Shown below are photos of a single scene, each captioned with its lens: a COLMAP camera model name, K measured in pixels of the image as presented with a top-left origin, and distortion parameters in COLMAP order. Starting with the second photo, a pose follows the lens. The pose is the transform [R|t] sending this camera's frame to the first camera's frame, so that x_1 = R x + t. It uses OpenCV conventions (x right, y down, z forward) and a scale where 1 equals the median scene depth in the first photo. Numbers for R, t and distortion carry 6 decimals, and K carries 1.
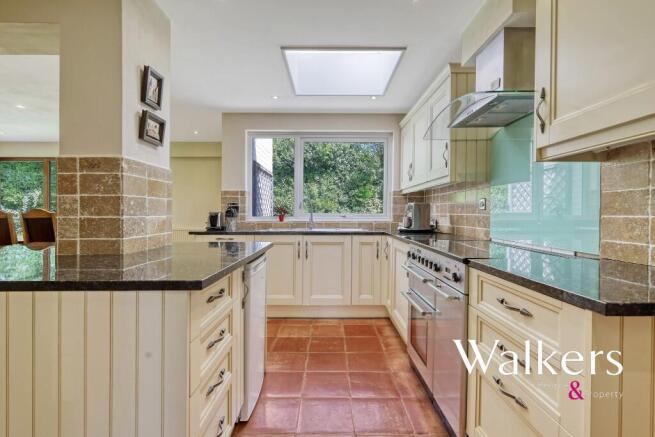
lens RADIAL K [[313.8, 0, 331.0], [0, 313.8, 218.9], [0, 0, 1]] dist [0.014639, 0.000167]
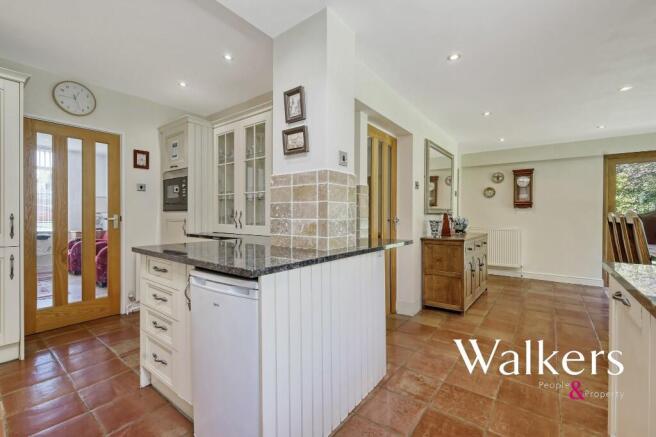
lens RADIAL K [[287.9, 0, 329.6], [0, 287.9, 215.4], [0, 0, 1]] dist [0.000409, -0.000062]
pose [[-0.611990, -0.006249, -0.790841, 0.104820], [-0.024093, 0.999652, 0.010745, -0.022142], [0.790498, 0.025630, -0.611928, 1.101637]]
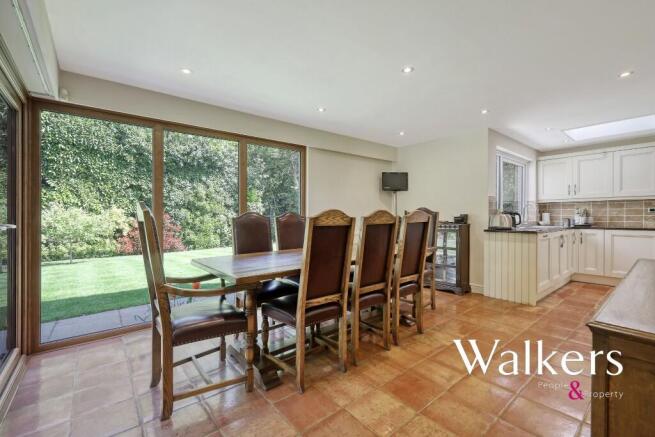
lens RADIAL K [[291.4, 0, 319.8], [0, 291.4, 222.1], [0, 0, 1]] dist [0.000320, -0.000049]
pose [[0.774846, -0.020008, 0.631833, -2.054379], [0.018933, 0.999785, 0.008441, -0.021717], [-0.631866, 0.005422, 0.775058, 0.781664]]
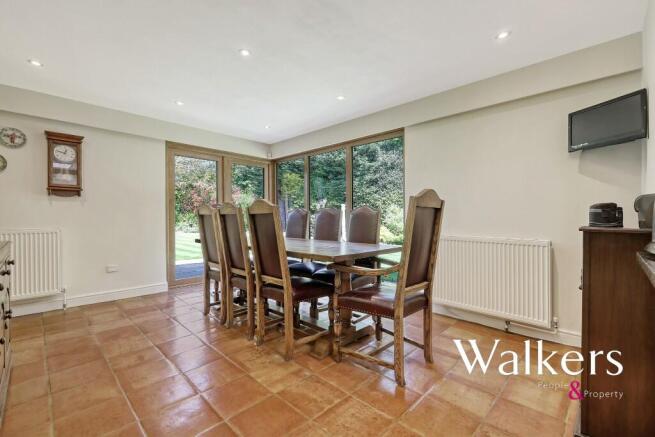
lens RADIAL K [[287.4, 0, 329.1], [0, 287.4, 215.4], [0, 0, 1]] dist [0.000409, -0.000062]
pose [[0.712148, -0.004830, -0.702013, -0.534480], [-0.009118, 0.999828, -0.016129, 0.005312], [0.701970, 0.017888, 0.711981, 0.881581]]
